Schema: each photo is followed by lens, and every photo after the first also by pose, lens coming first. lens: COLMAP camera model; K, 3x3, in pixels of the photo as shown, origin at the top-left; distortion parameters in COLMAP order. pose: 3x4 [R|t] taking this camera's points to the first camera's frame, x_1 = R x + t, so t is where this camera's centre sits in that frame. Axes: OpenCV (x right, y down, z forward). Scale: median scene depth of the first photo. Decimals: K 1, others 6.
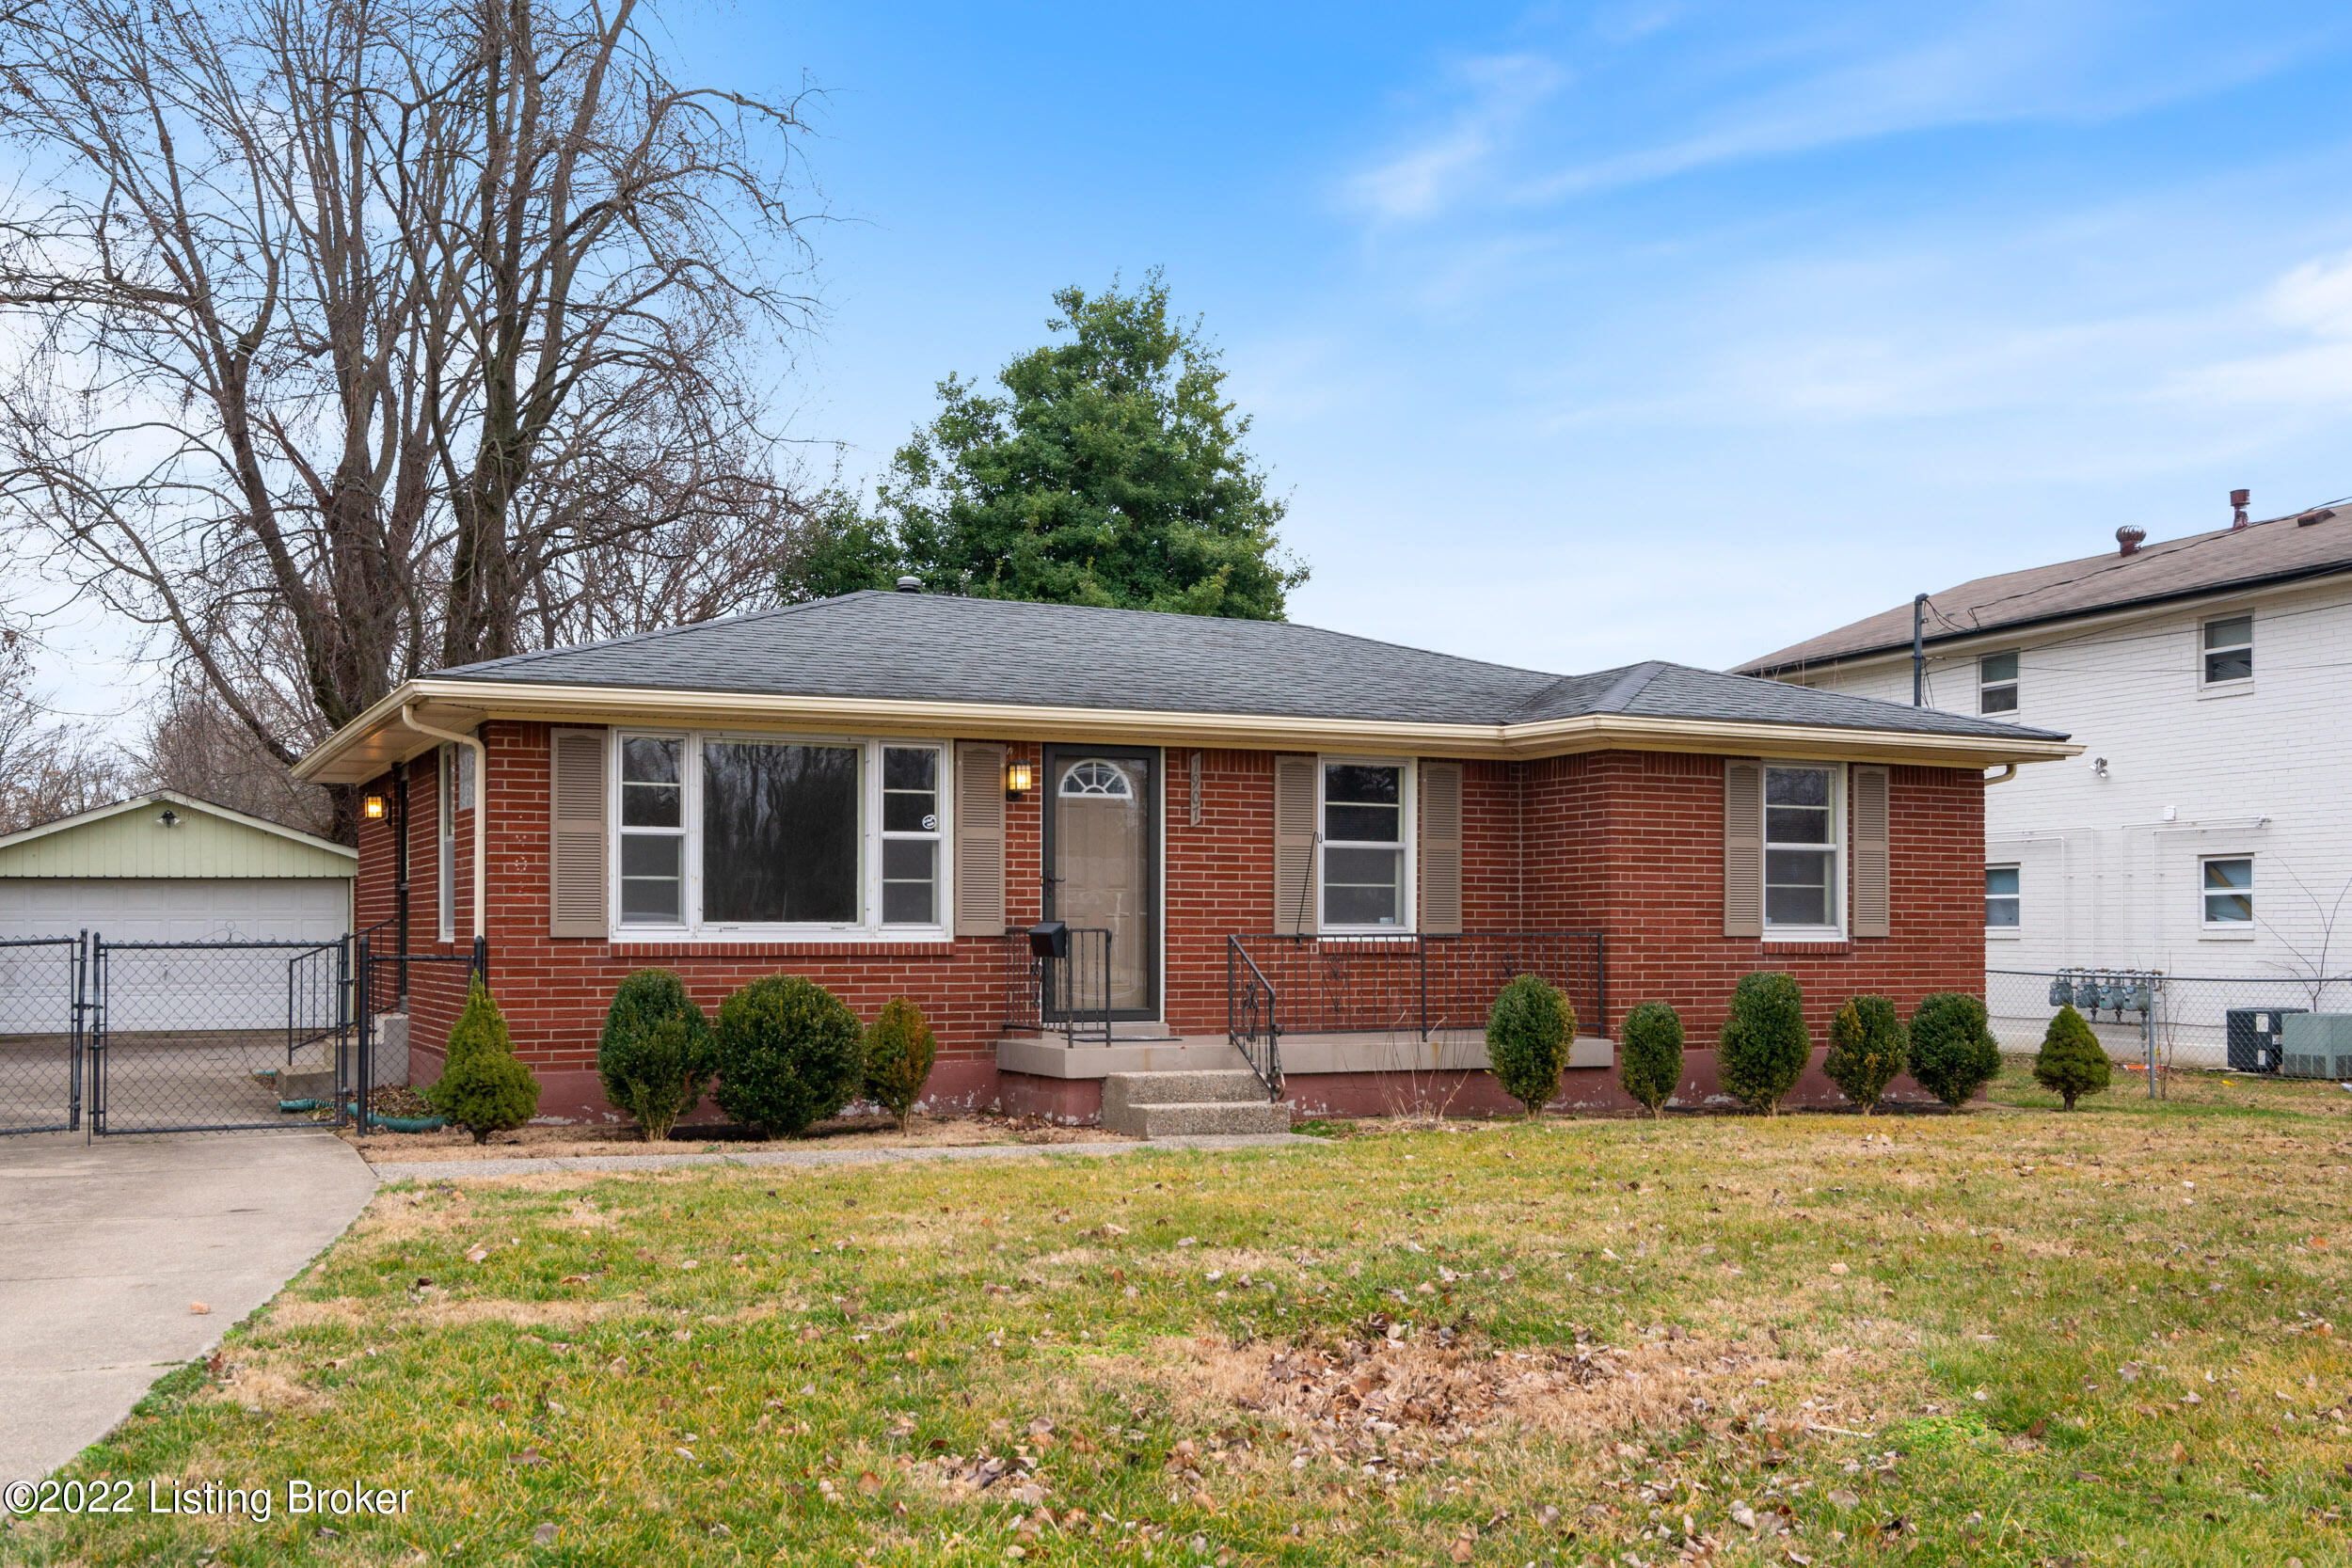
lens RADIAL K [[1727.8, 0, 1175.7], [0, 1727.8, 768.5], [0, 0, 1]] dist [0.007036, 0.003181]
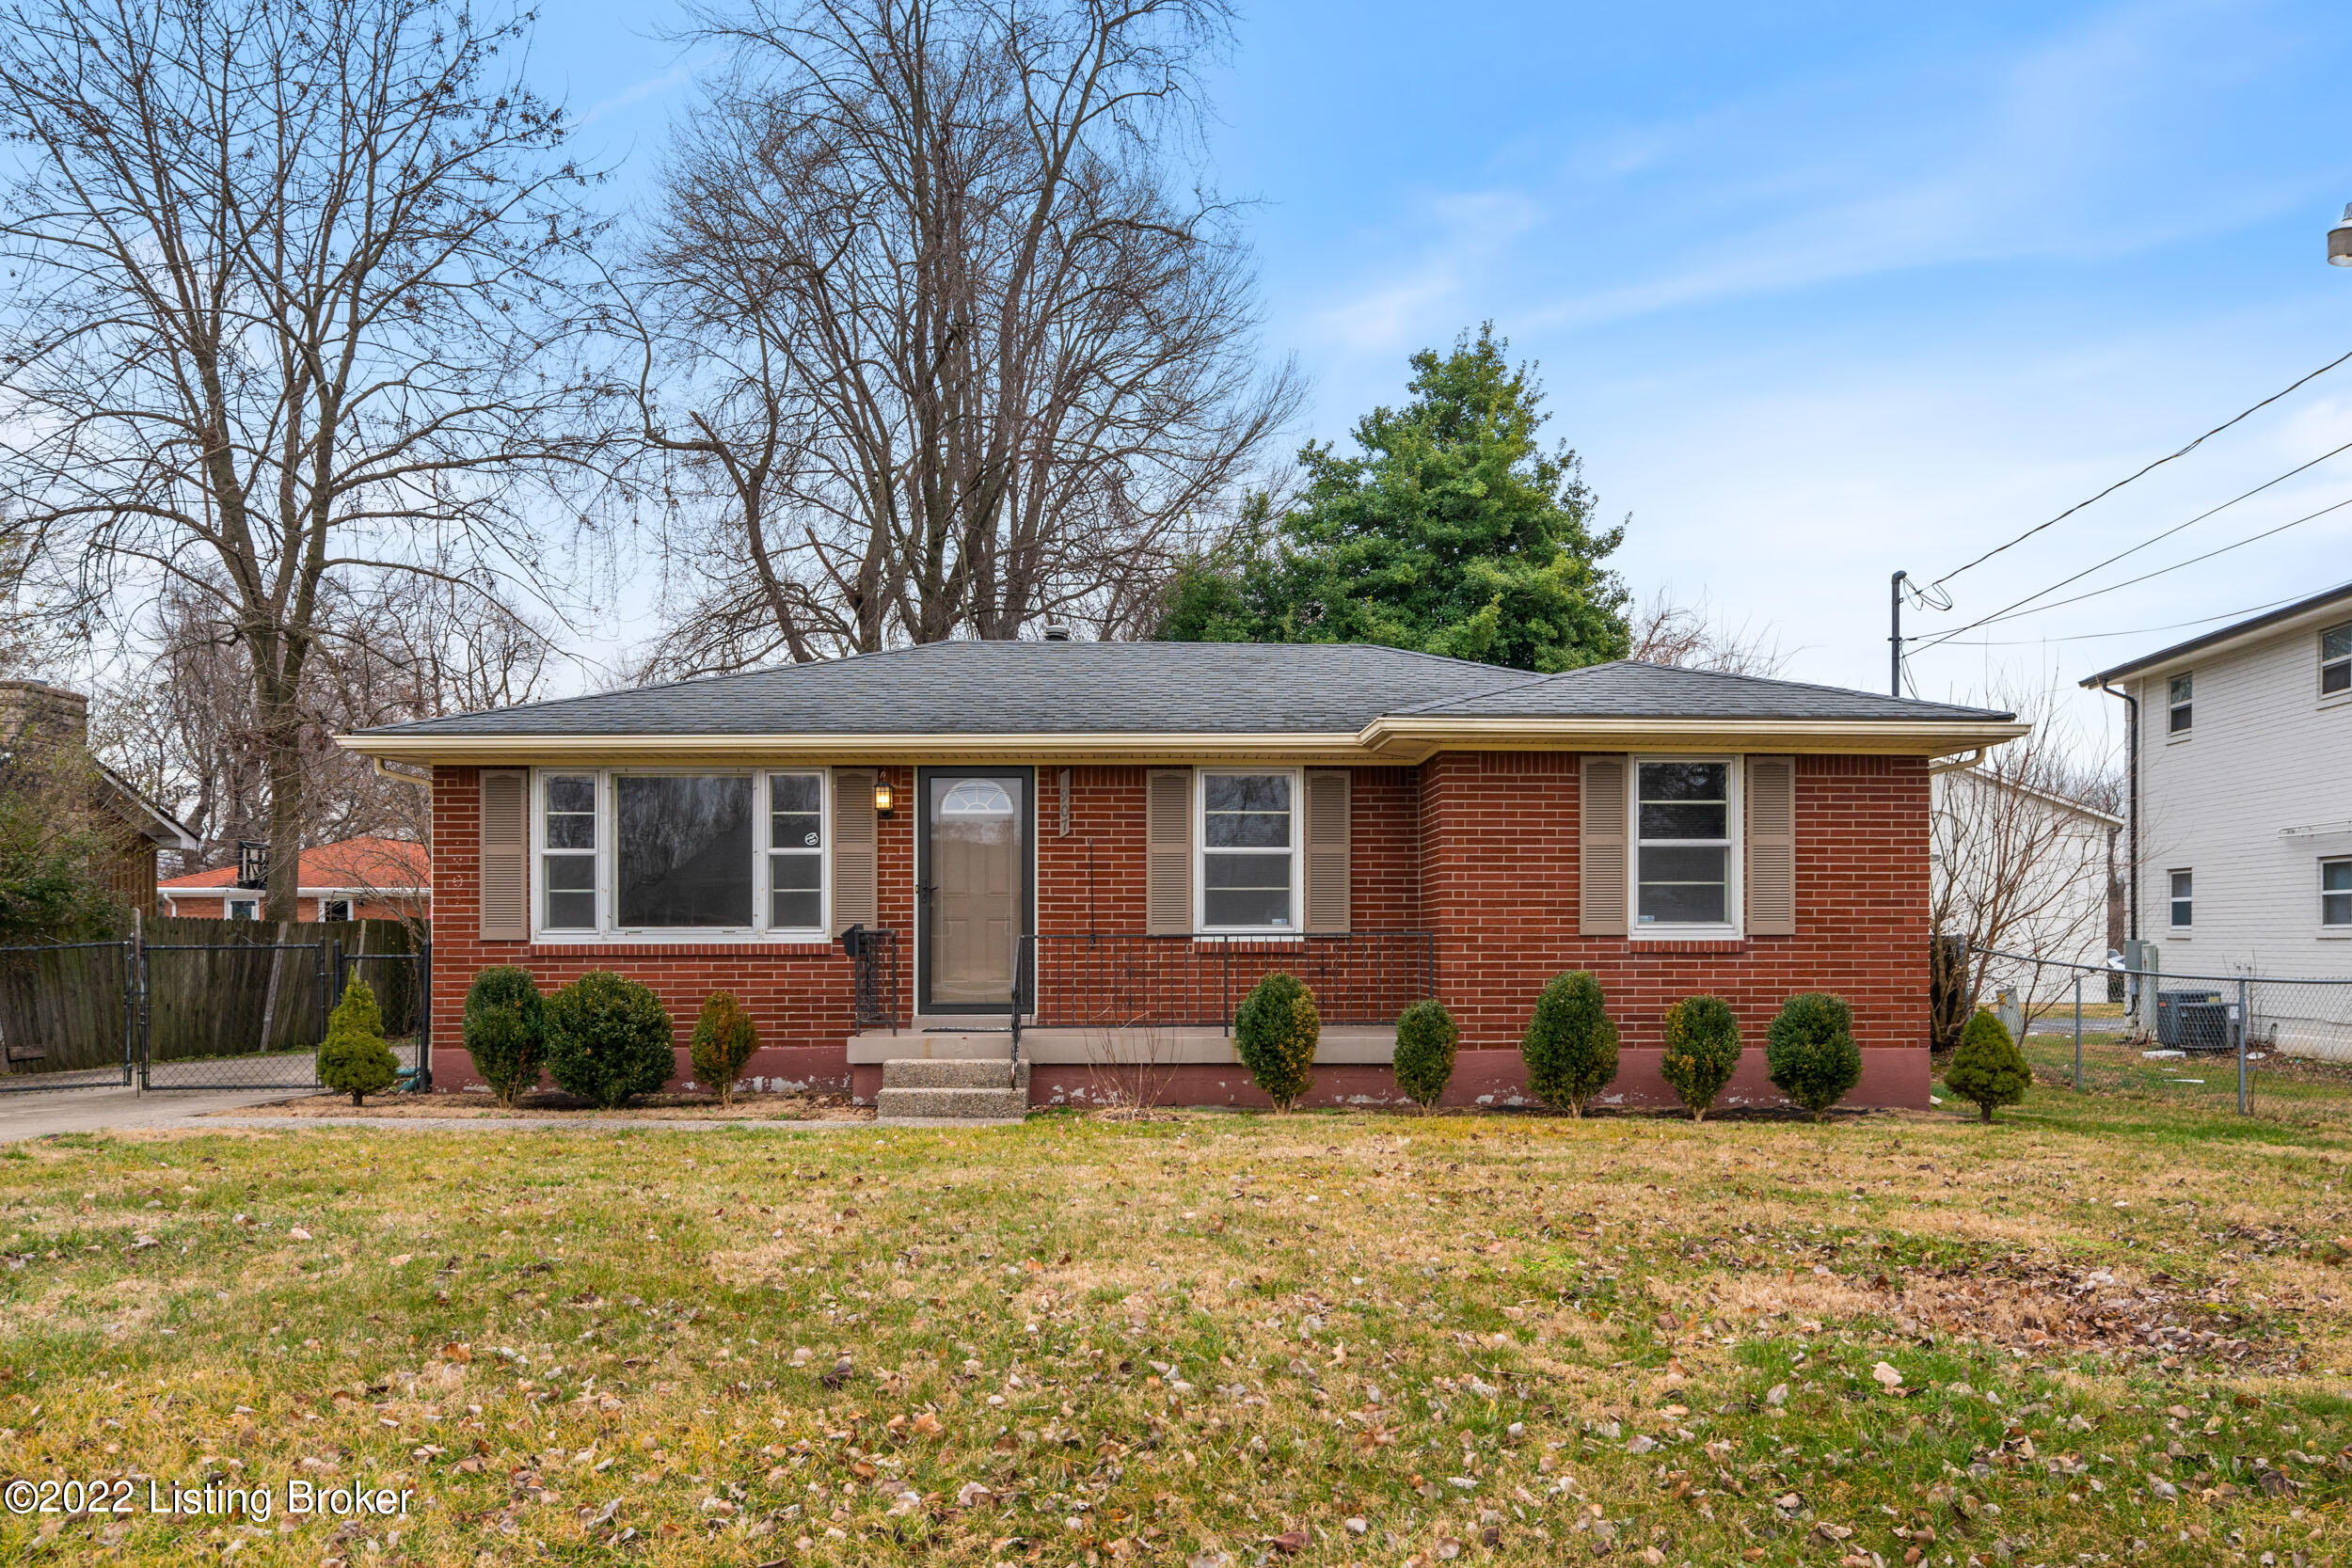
lens RADIAL K [[1520.3, 0, 1176.1], [0, 1520.3, 808.6], [0, 0, 1]] dist [0.003594, 0.001553]
pose [[0.949904, -0.030136, -0.311087, 0.377958], [0.033973, 0.999399, 0.006920, 0.011118], [0.310691, -0.017142, 0.950356, 0.105164]]
